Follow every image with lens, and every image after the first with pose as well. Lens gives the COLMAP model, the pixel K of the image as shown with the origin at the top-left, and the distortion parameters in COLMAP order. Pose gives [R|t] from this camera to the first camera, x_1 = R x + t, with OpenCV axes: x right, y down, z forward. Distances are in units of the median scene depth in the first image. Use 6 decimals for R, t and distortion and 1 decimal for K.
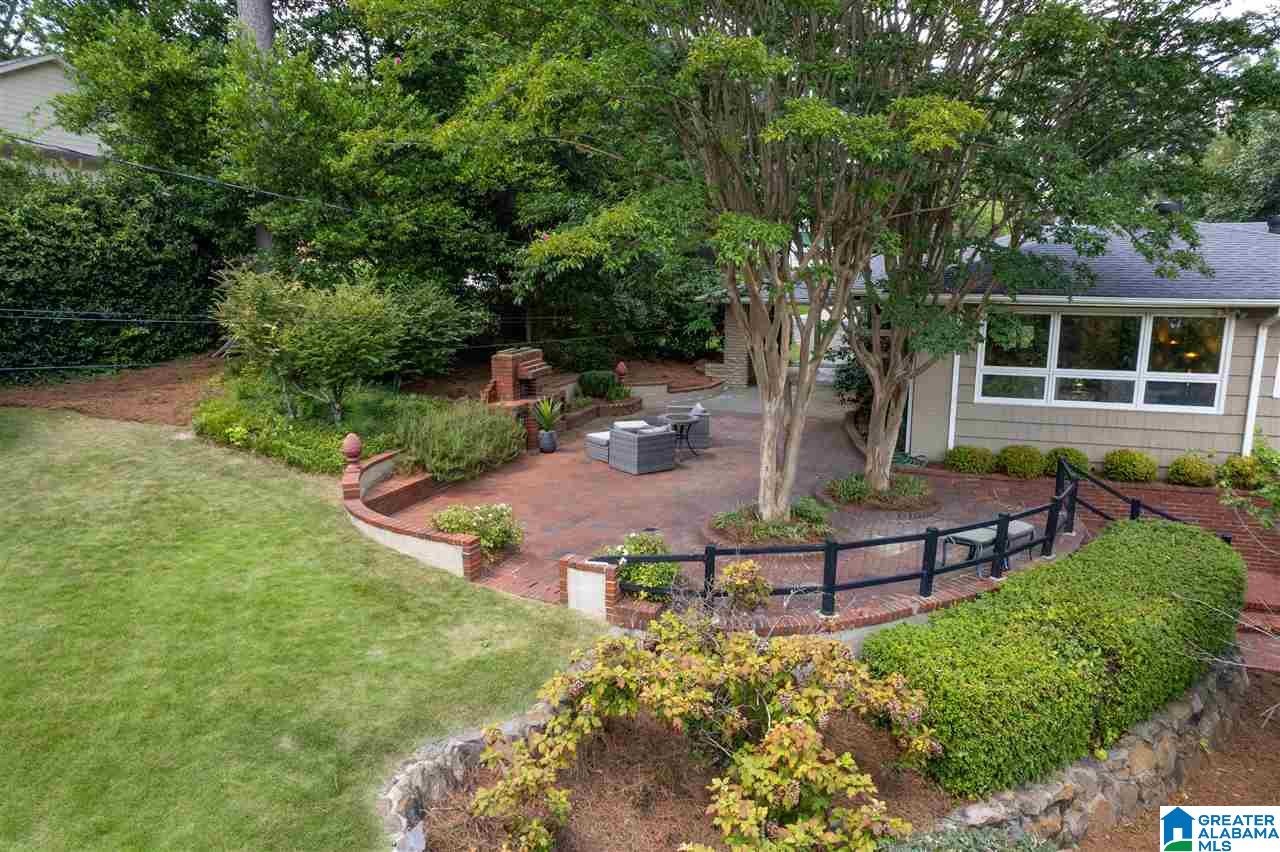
lens RADIAL K [[818.4, 0, 640.0], [0, 818.4, 426.0], [0, 0, 1]] dist [-0.071673, 0.067139]
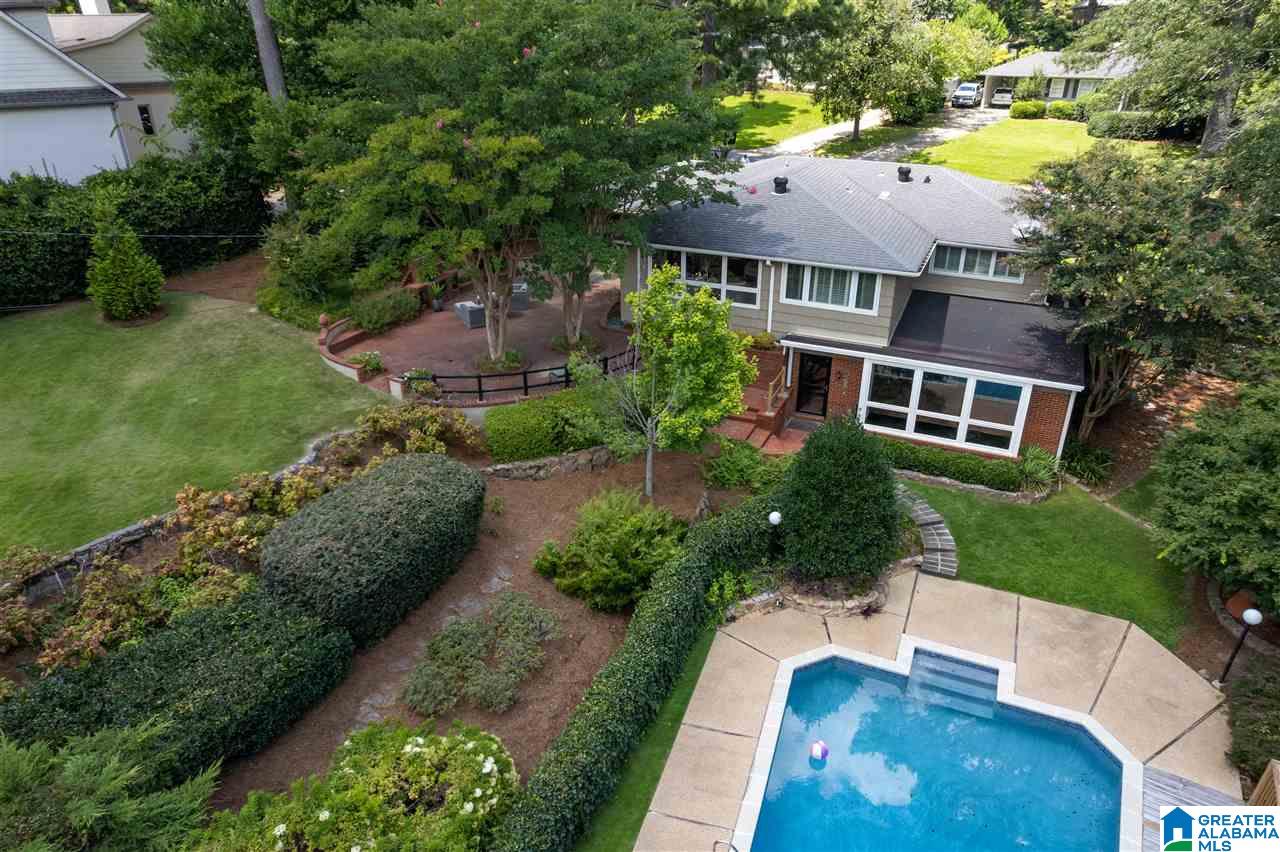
lens RADIAL K [[818.4, 0, 640.0], [0, 818.4, 426.0], [0, 0, 1]] dist [-0.071673, 0.067139]
pose [[0.994535, 0.044236, -0.094574, 0.808163], [-0.017063, 0.962495, 0.270762, -0.342555], [0.103004, -0.267668, 0.957989, -1.243524]]
